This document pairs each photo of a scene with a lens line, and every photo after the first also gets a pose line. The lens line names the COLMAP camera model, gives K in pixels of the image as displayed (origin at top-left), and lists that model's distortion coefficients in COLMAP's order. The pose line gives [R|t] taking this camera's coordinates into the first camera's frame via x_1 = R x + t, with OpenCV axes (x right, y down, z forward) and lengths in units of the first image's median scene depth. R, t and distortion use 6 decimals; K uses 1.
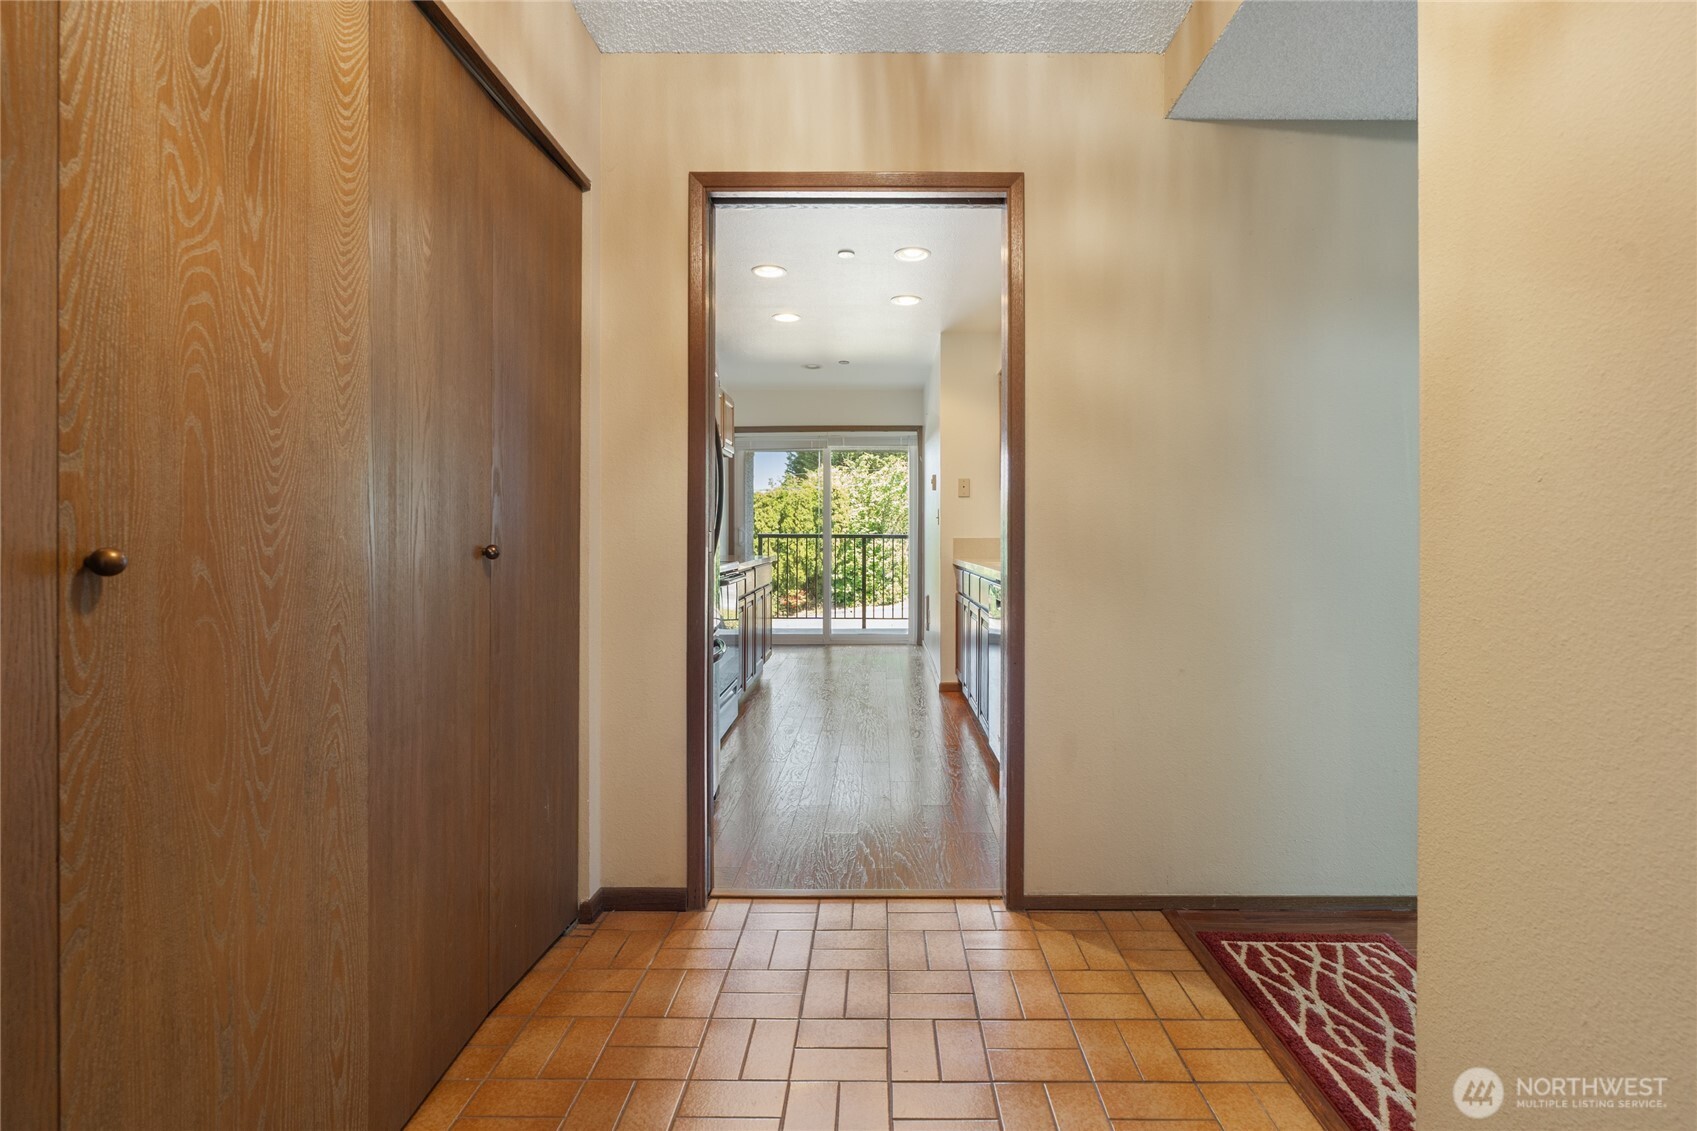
lens RADIAL K [[792.2, 0, 877.3], [0, 792.2, 530.6], [0, 0, 1]] dist [-0.005847, -0.000705]
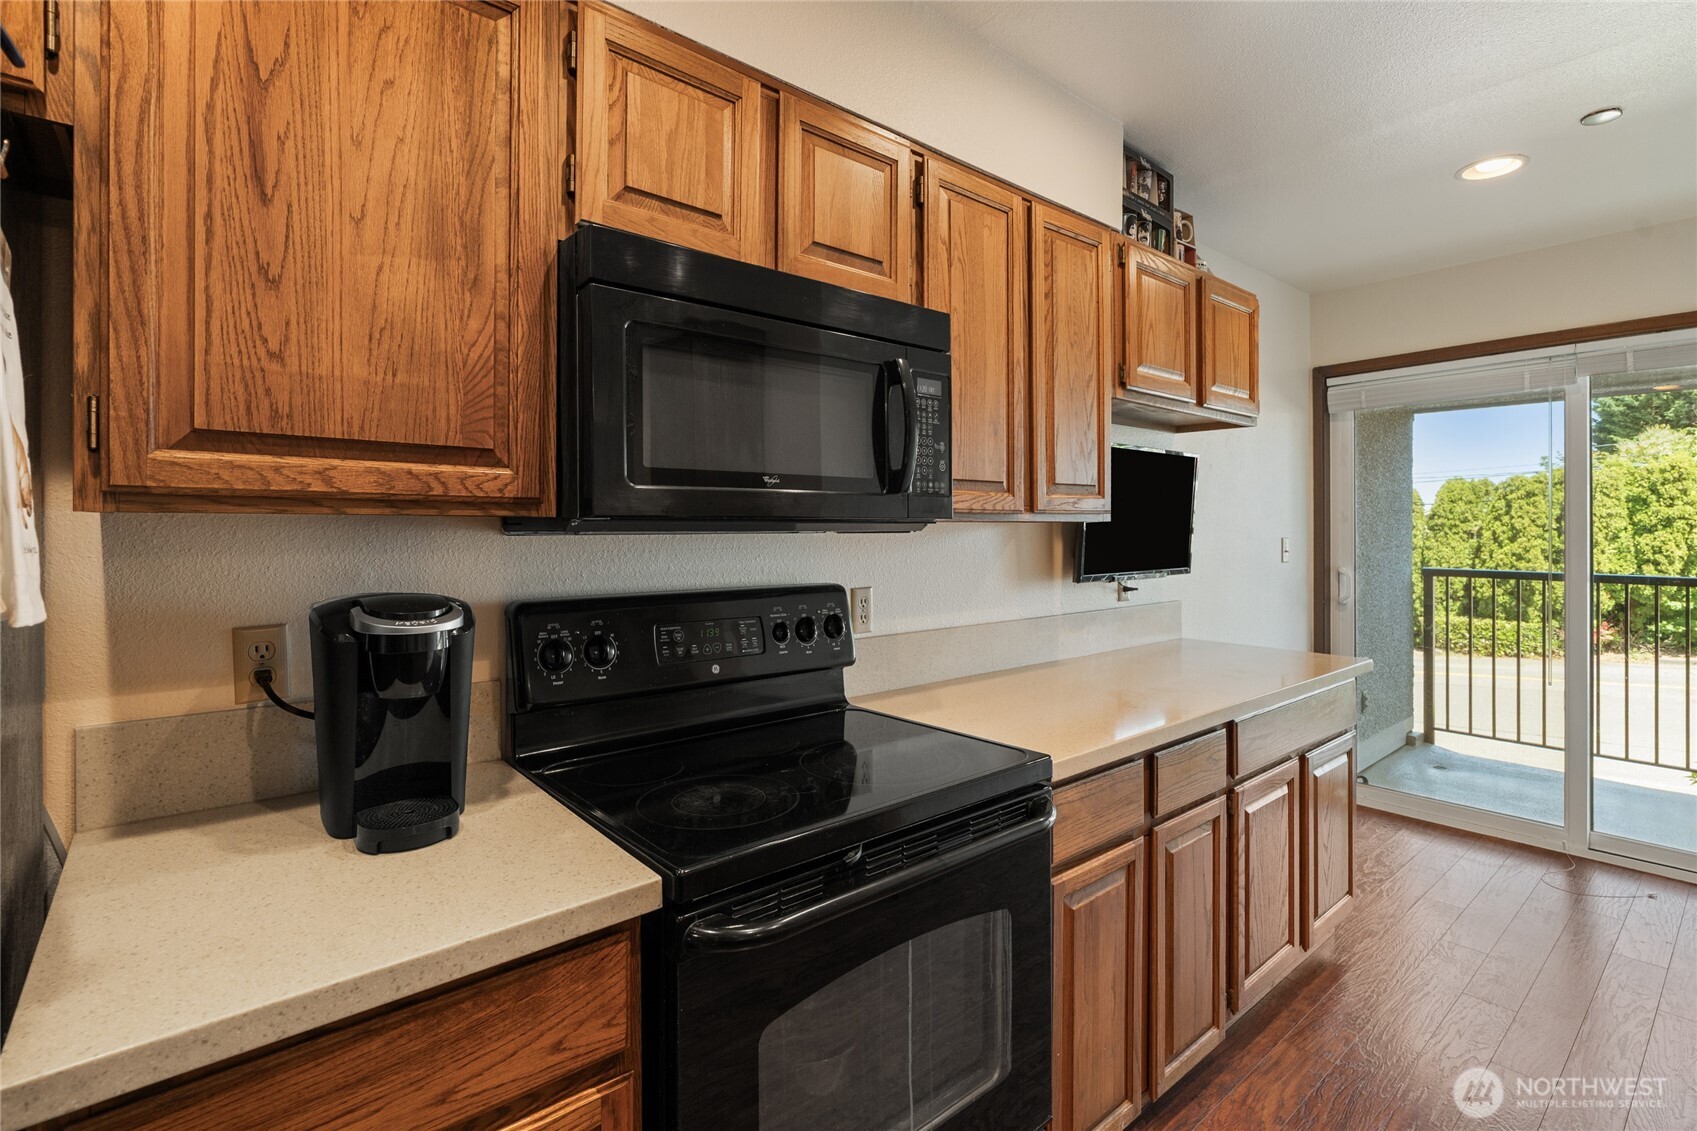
lens RADIAL K [[802.8, 0, 851.1], [0, 802.8, 524.4], [0, 0, 1]] dist [-0.000616, 0.001826]
pose [[0.653853, -0.003634, -0.756613, 0.005405], [0.002833, 0.999993, -0.002355, -0.026718], [0.756616, -0.000604, 0.653859, 0.383510]]
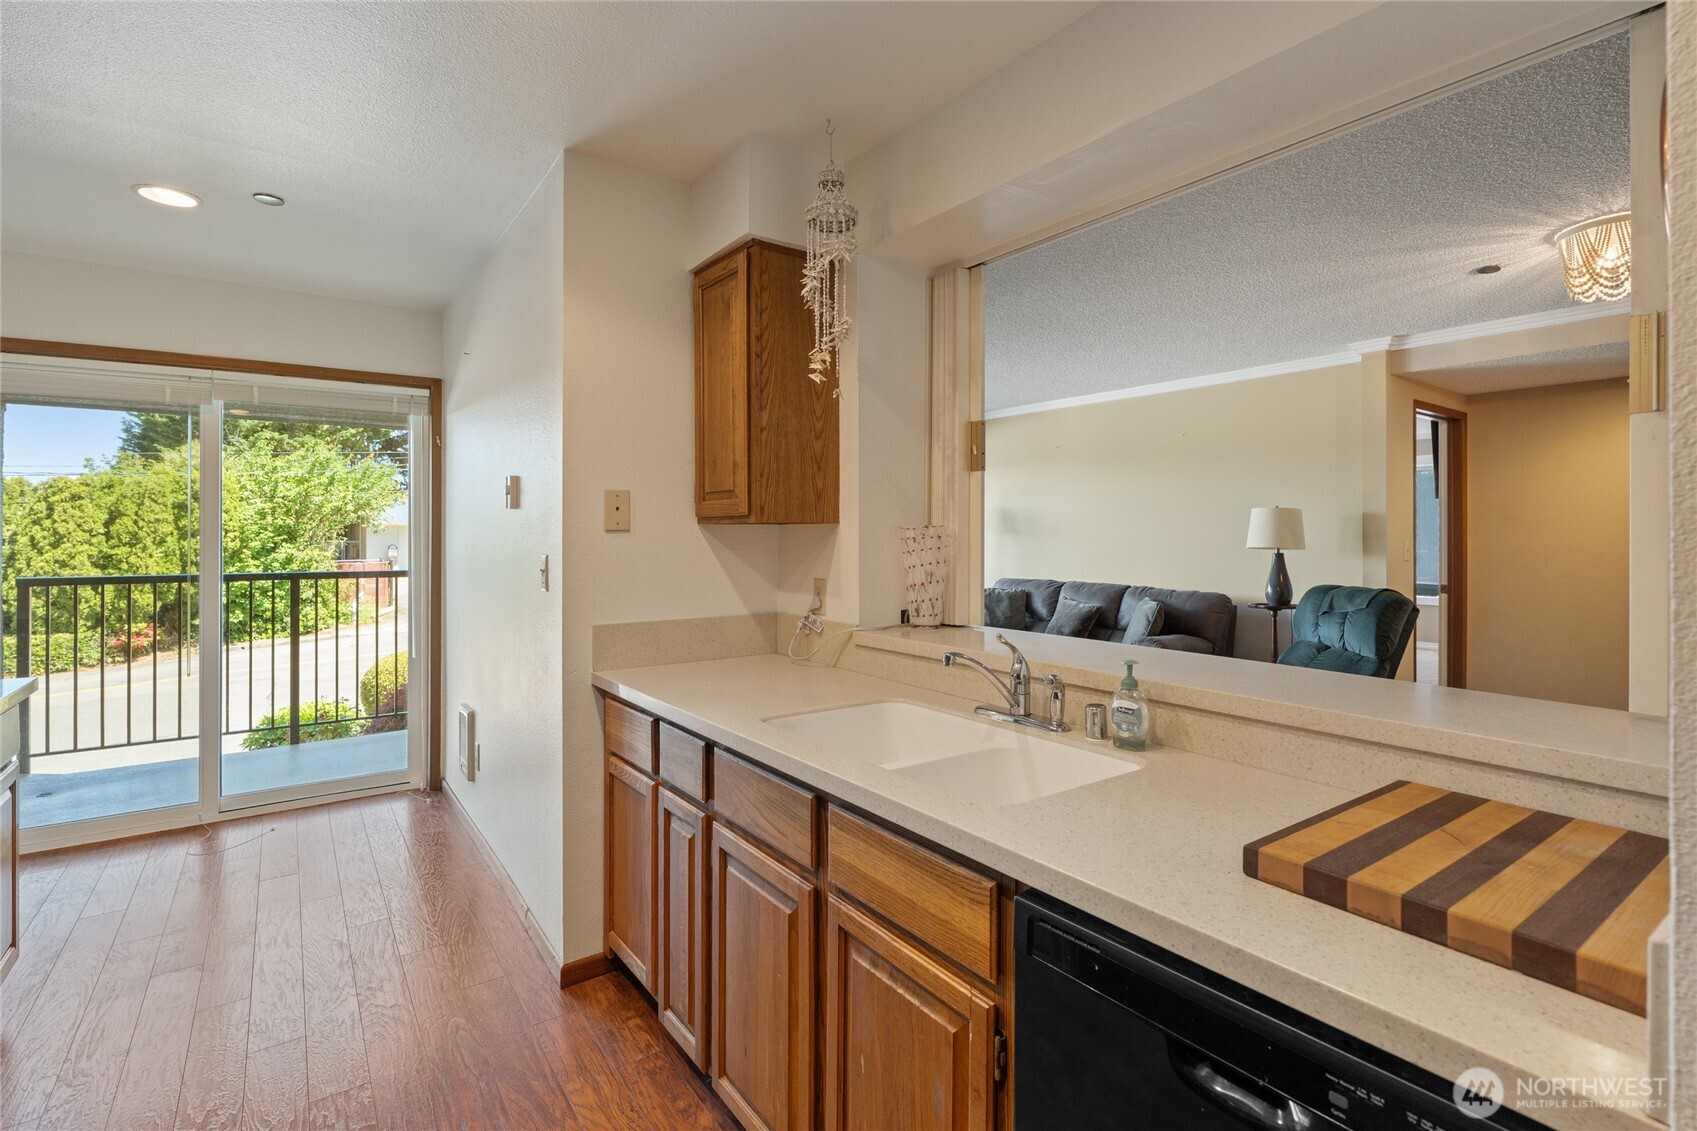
lens RADIAL K [[792.2, 0, 877.3], [0, 792.2, 530.6], [0, 0, 1]] dist [-0.005847, -0.000705]
pose [[0.797155, -0.000741, 0.603775, -0.027227], [-0.000369, 0.999998, 0.001715, -0.026997], [-0.603775, -0.001590, 0.797153, 0.341864]]
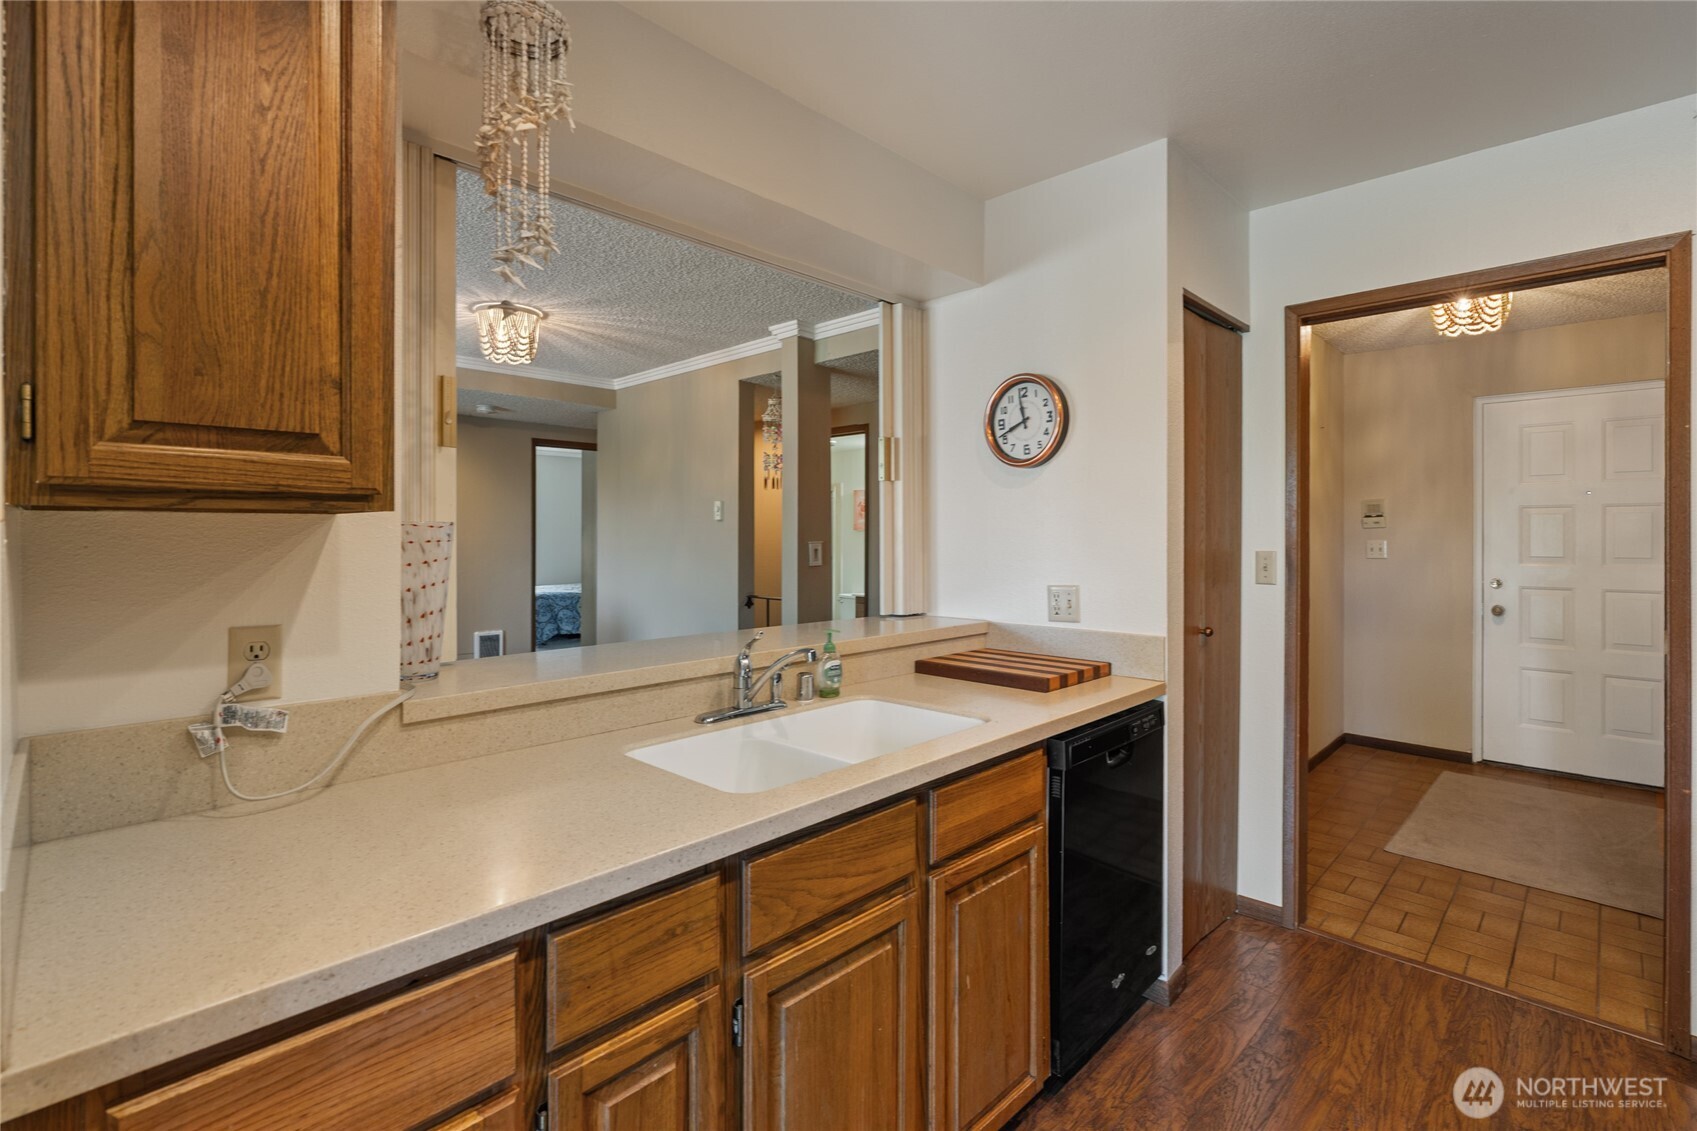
lens RADIAL K [[788.0, 0, 861.3], [0, 788.0, 535.1], [0, 0, 1]] dist [-0.004206, 0.000371]
pose [[-0.726652, -0.006264, 0.686977, -0.042827], [-0.008364, 0.999965, 0.000270, -0.026042], [-0.686955, -0.005550, -0.726679, 0.612261]]
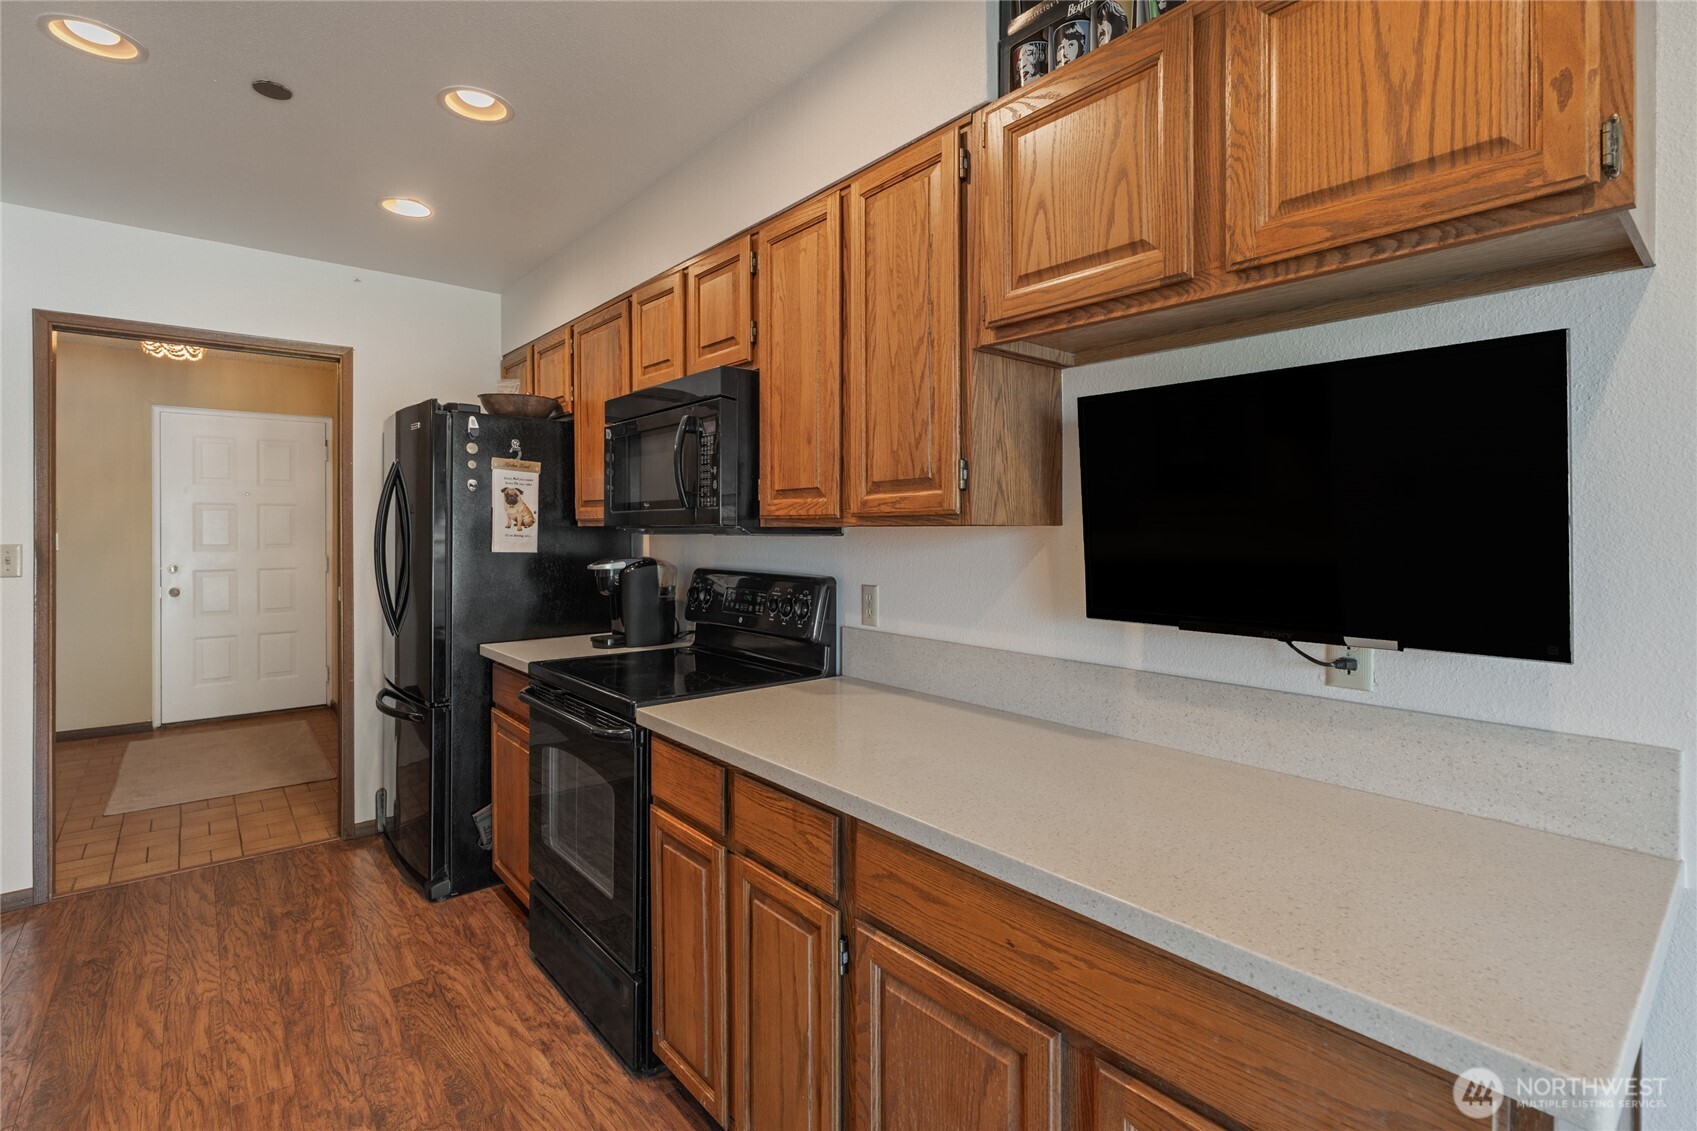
lens RADIAL K [[788.0, 0, 861.3], [0, 788.0, 535.1], [0, 0, 1]] dist [-0.004206, 0.000371]
pose [[-0.752140, 0.000088, -0.659003, 0.002230], [-0.002203, 0.999994, 0.002647, -0.025967], [0.658999, 0.003442, -0.752136, 0.727716]]
